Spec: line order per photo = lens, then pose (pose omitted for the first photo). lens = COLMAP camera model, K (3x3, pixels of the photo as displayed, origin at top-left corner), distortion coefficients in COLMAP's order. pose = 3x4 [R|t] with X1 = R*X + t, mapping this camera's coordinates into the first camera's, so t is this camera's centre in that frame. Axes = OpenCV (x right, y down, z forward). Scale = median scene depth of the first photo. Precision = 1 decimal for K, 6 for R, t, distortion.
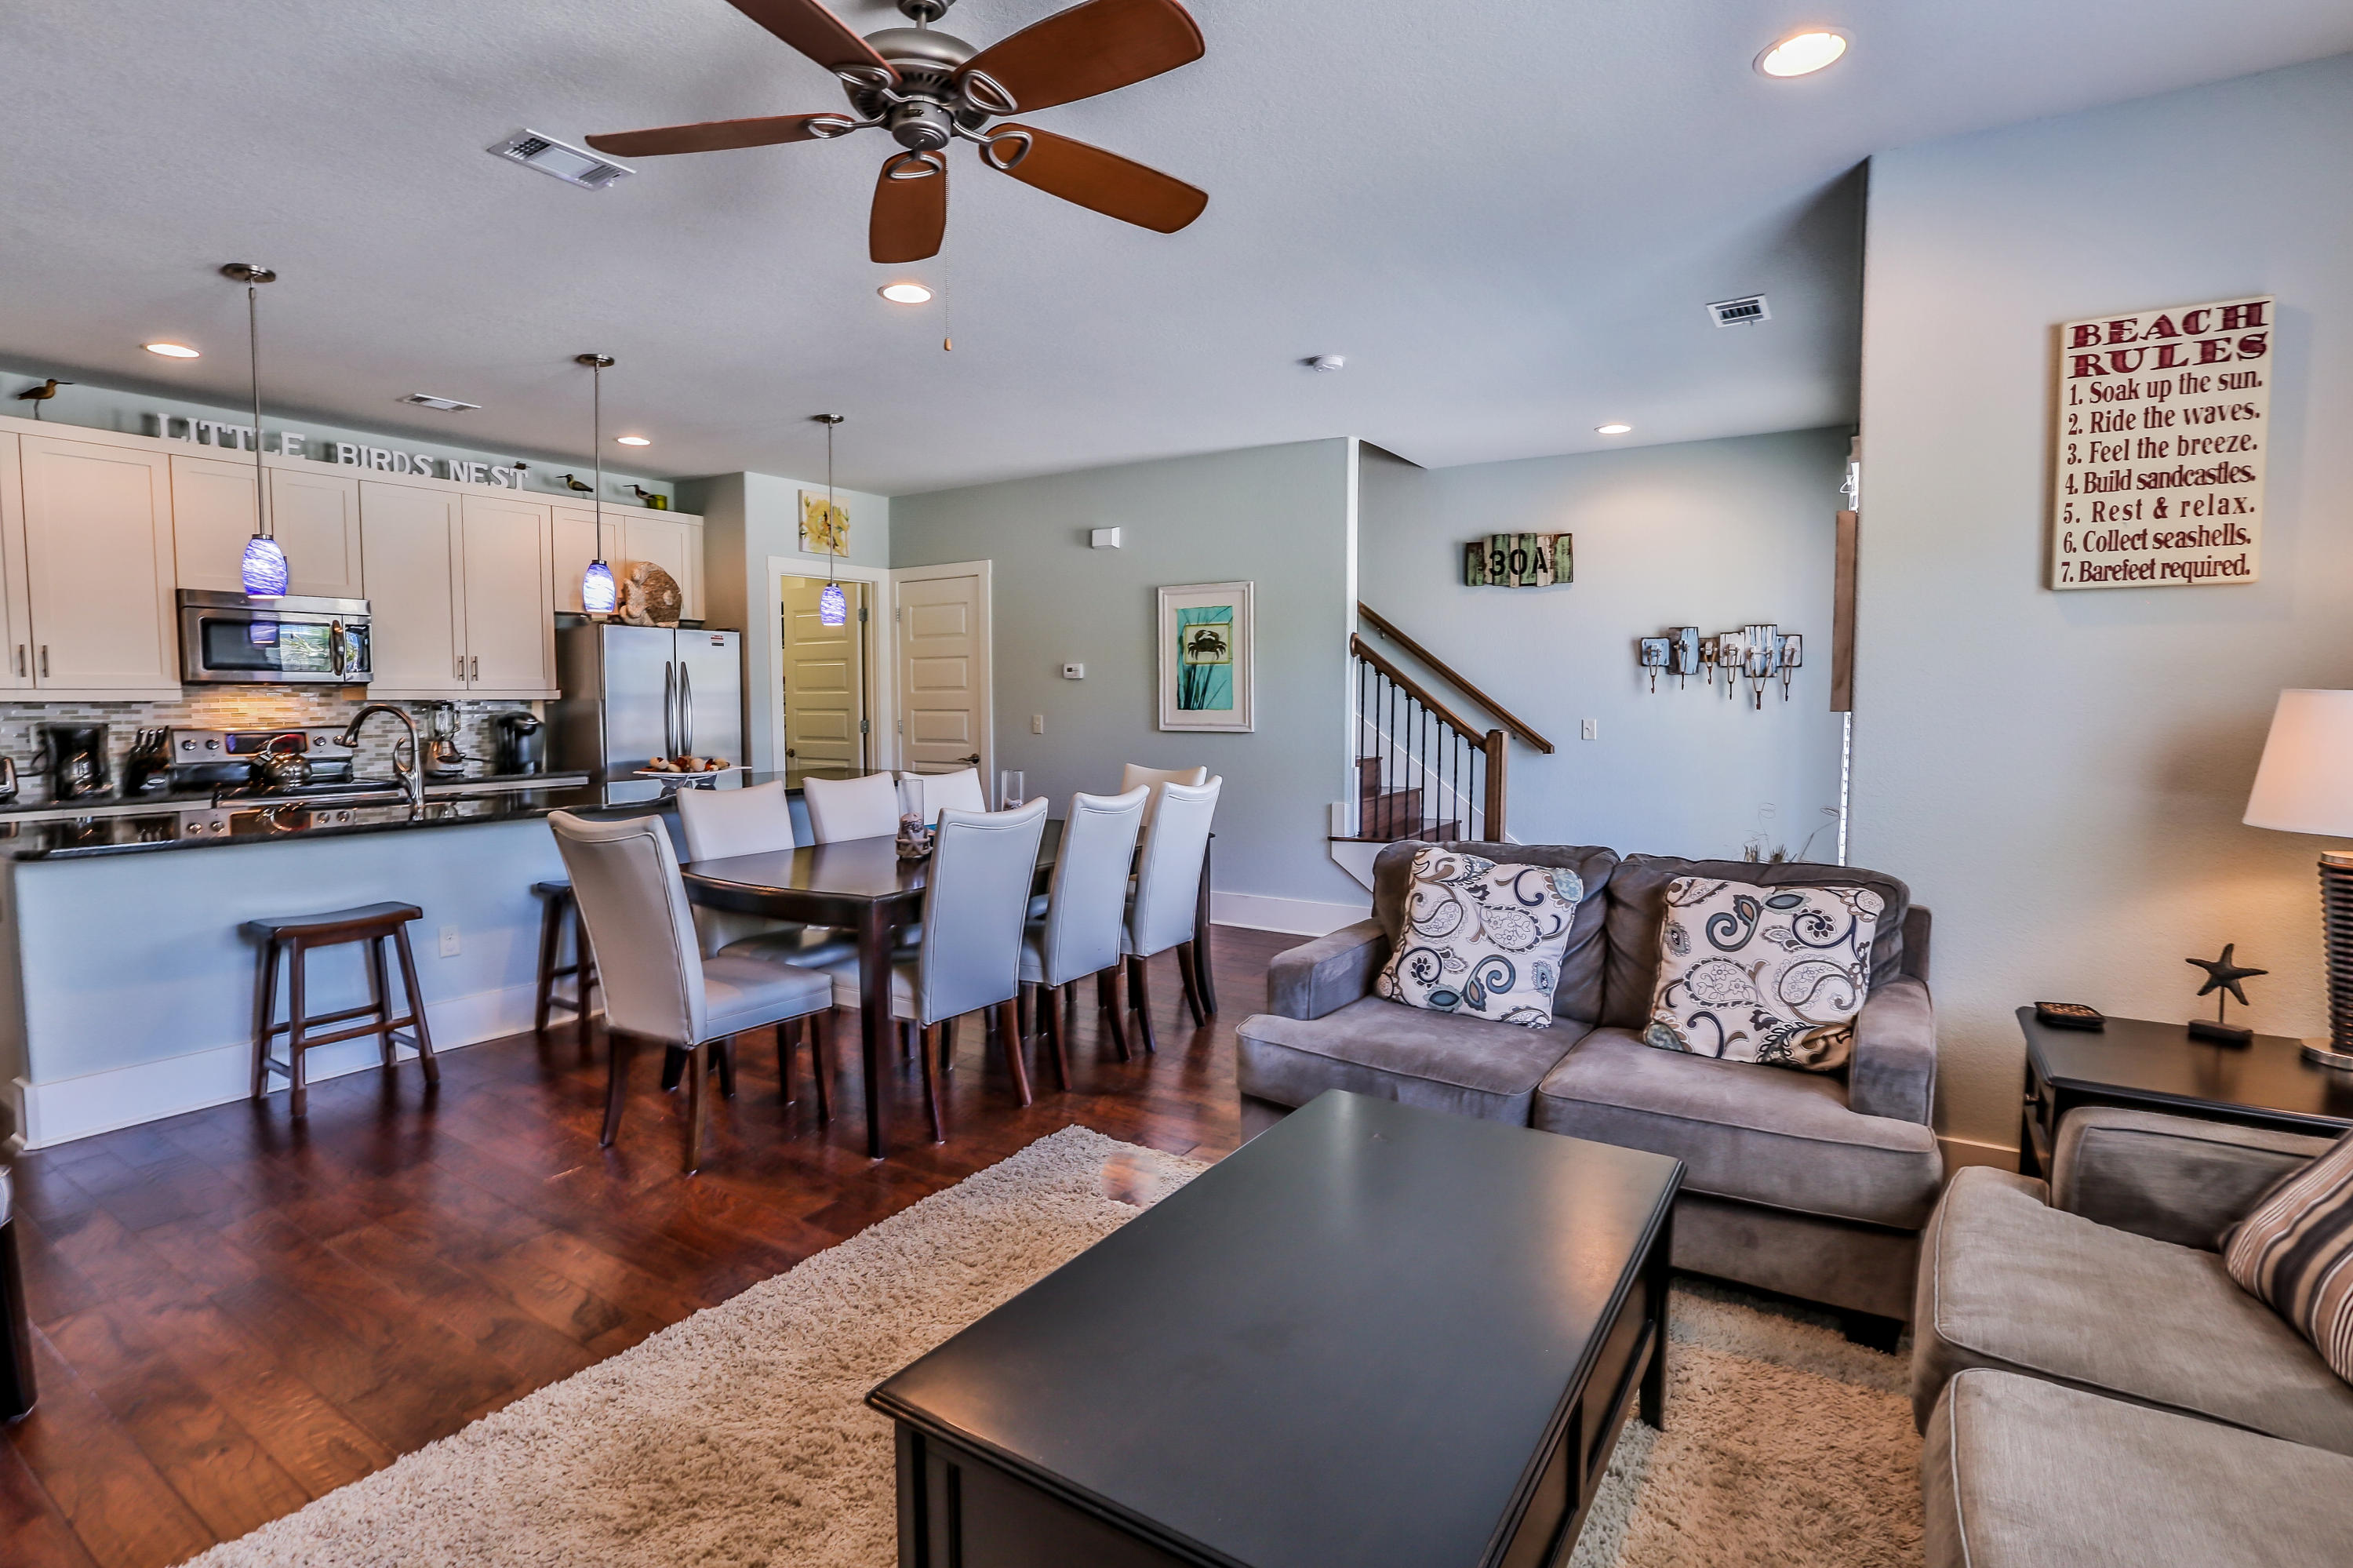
lens RADIAL K [[1111.6, 0, 1155.3], [0, 1111.6, 784.1], [0, 0, 1]] dist [-0.074093, 0.026928]
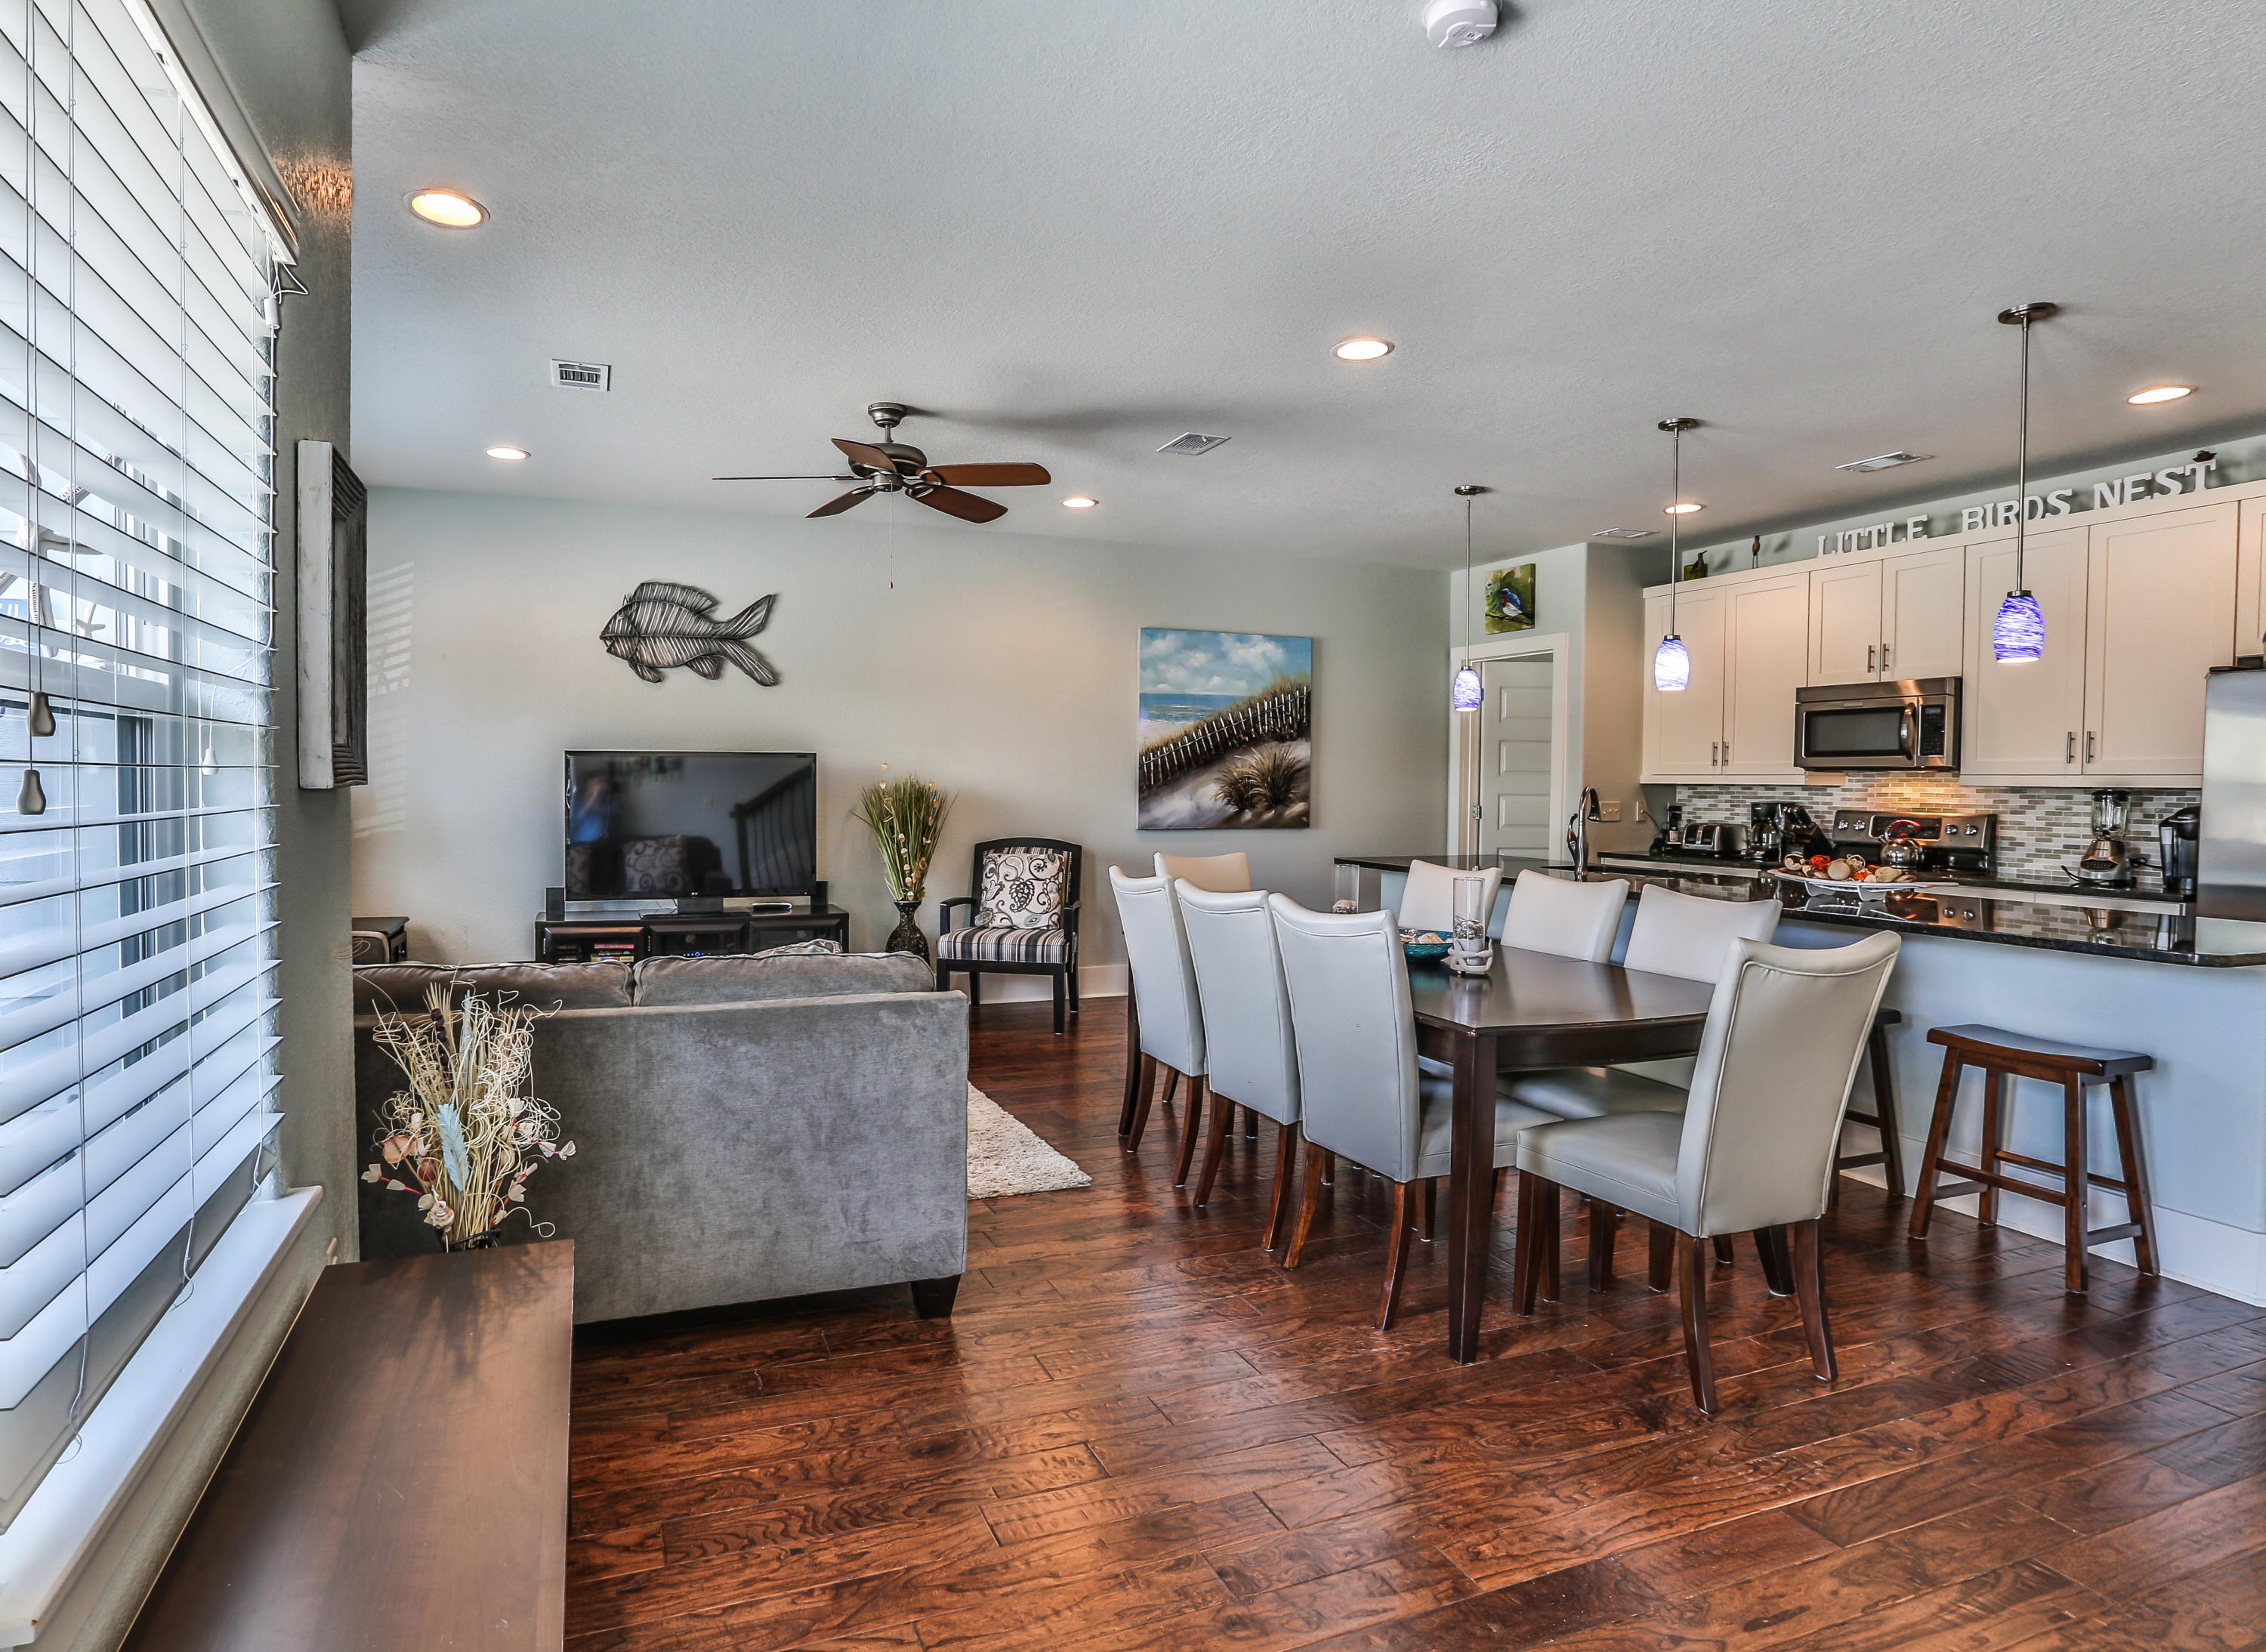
lens RADIAL K [[1233.6, 0, 1021.9], [0, 1233.6, 818.5], [0, 0, 1]] dist [-0.020129, -0.000013]
pose [[-0.593944, 0.019183, -0.804278, 0.511080], [-0.070942, 0.994572, 0.076111, -0.065515], [0.801372, 0.102263, -0.589359, 0.876088]]
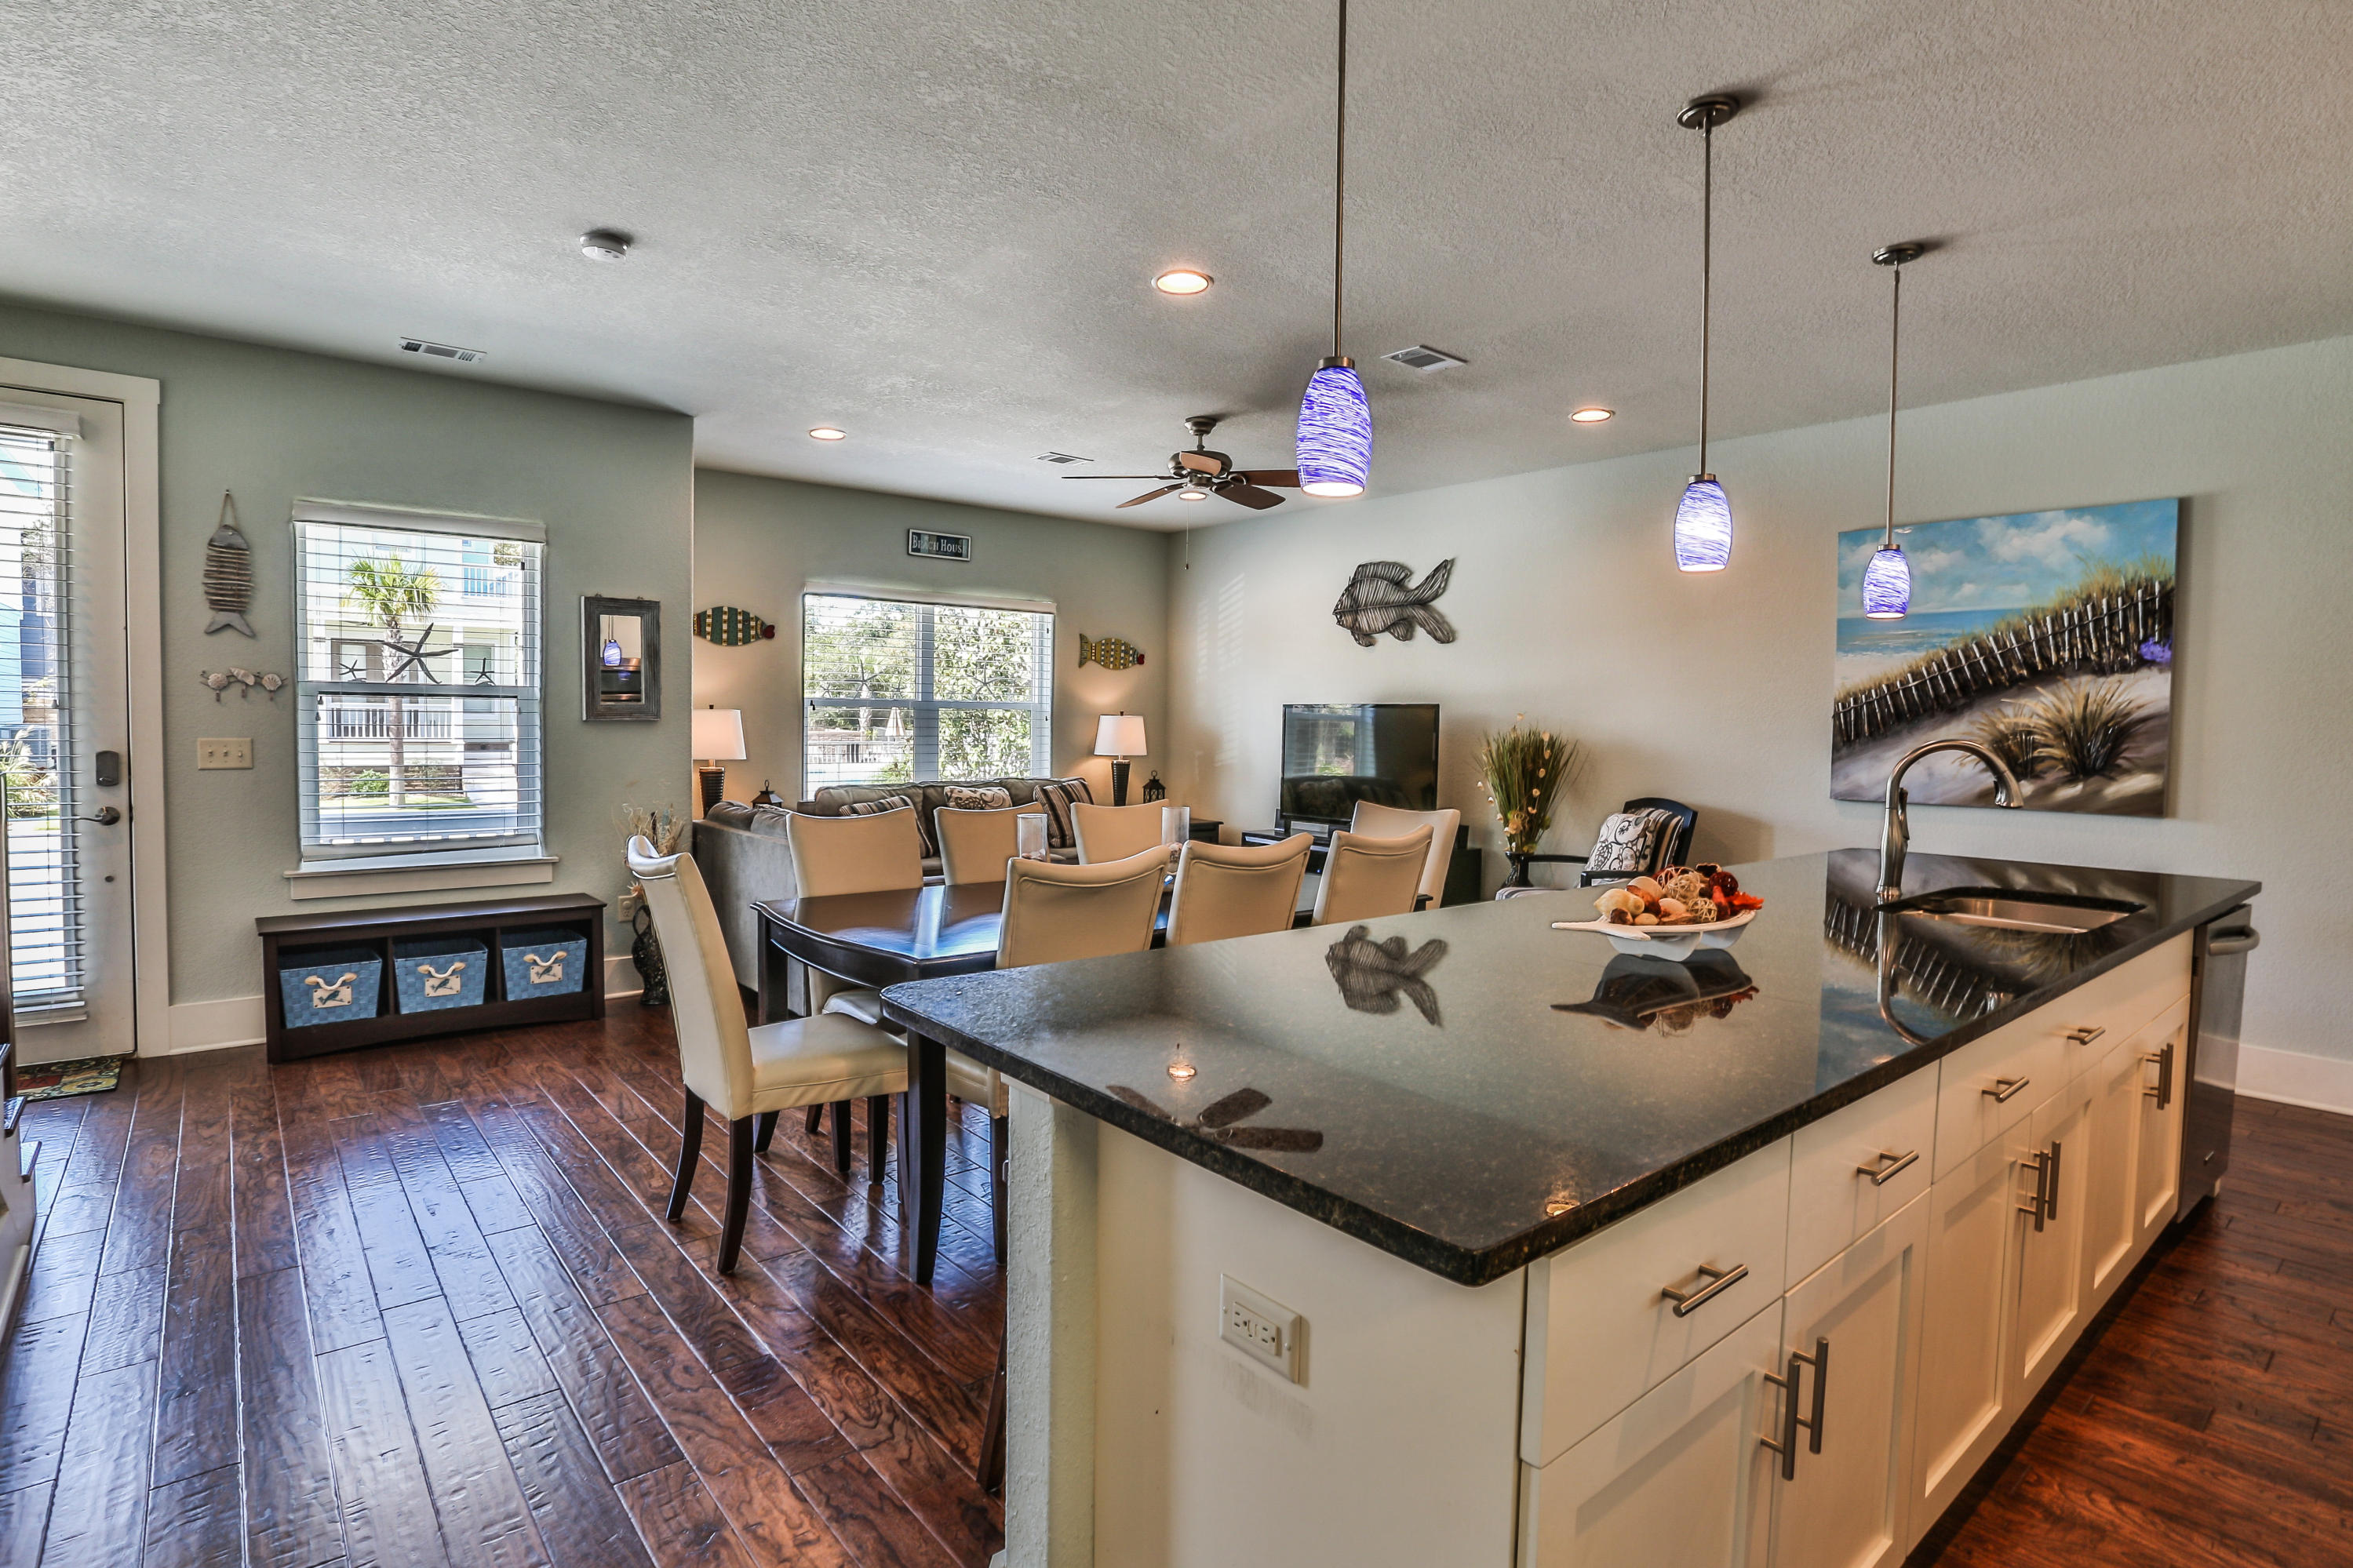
lens RADIAL K [[1184.0, 0, 1166.8], [0, 1184.0, 773.5], [0, 0, 1]] dist [-0.052529, 0.026257]
pose [[-0.956341, -0.029358, 0.290775, -0.313357], [0.006054, 0.992738, 0.120145, -0.096646], [-0.292190, 0.116660, -0.949218, 1.221840]]
